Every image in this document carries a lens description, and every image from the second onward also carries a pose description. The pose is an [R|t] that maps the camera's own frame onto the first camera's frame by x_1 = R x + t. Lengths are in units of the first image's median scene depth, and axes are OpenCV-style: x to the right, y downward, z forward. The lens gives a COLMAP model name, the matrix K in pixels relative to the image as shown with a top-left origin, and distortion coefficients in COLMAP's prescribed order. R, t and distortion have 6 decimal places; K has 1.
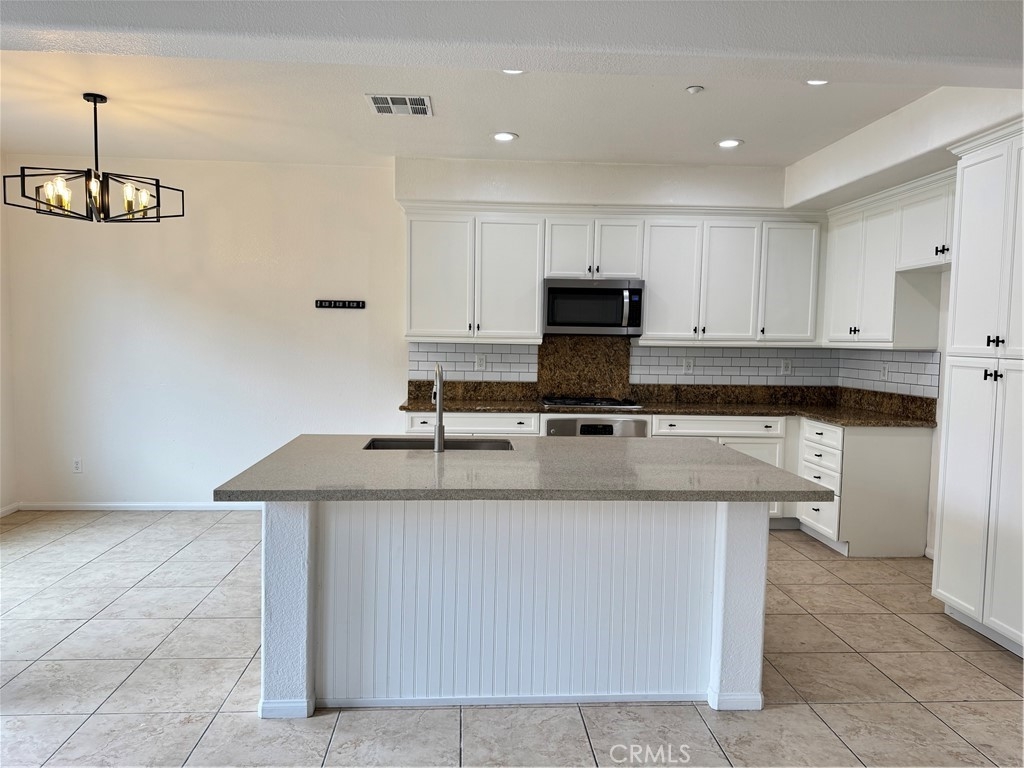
lens RADIAL K [[718.9, 0, 512.0], [0, 718.9, 384.0], [0, 0, 1]] dist [0.057023, -0.002755]
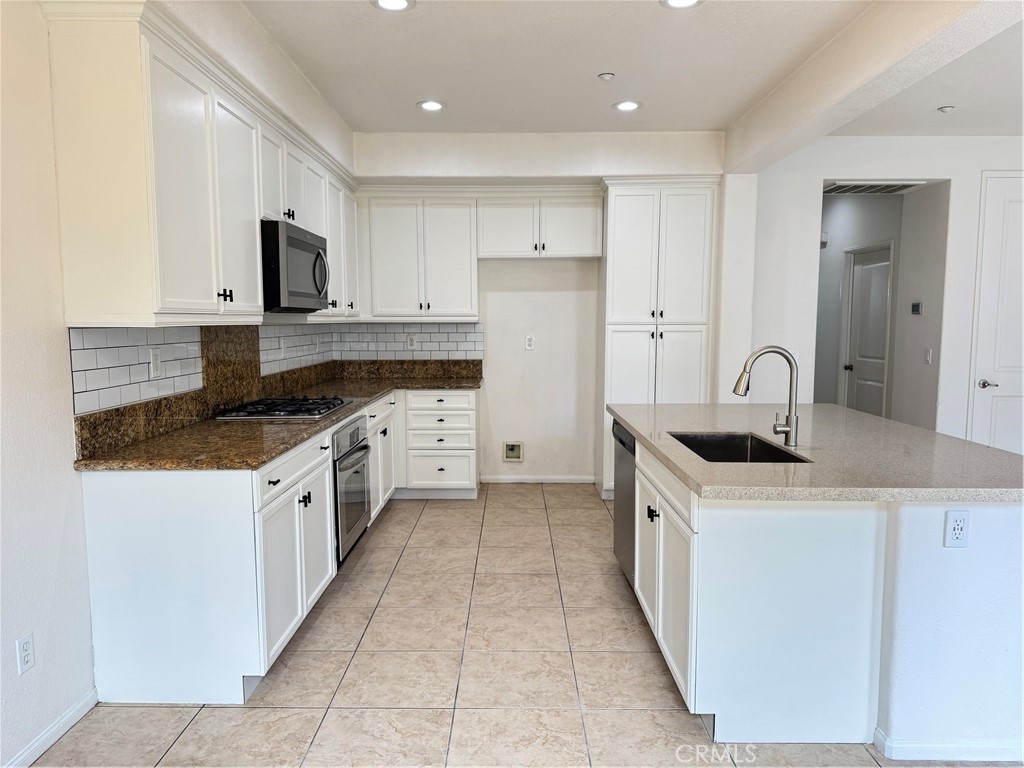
lens RADIAL K [[718.9, 0, 512.0], [0, 718.9, 384.0], [0, 0, 1]] dist [0.057023, -0.002755]
pose [[0.060903, -0.105177, 0.992587, -0.608286], [0.066045, 0.992678, 0.101134, -0.055785], [-0.995956, 0.059396, 0.067403, 0.776101]]
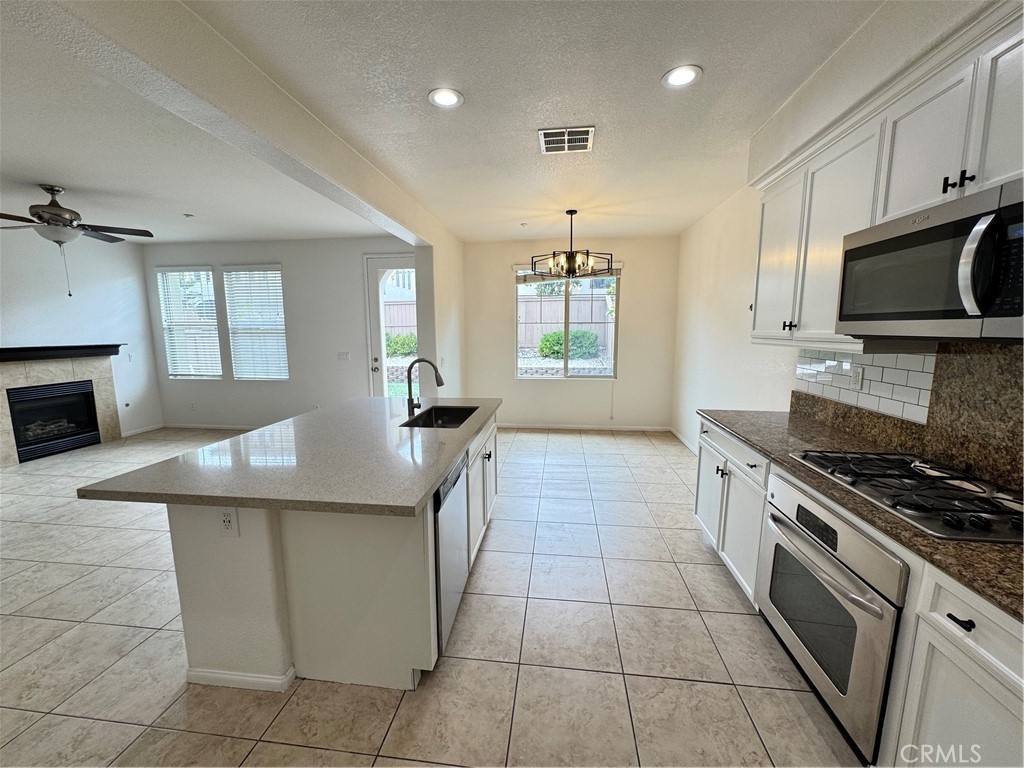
lens RADIAL K [[411.3, 0, 512.0], [0, 411.3, 384.0], [0, 0, 1]] dist [-0.000824, 0.000595]
pose [[-0.188606, 0.116922, -0.975068, 0.428051], [-0.059300, 0.989719, 0.130150, -0.060596], [0.980261, 0.082368, -0.179733, 0.828506]]
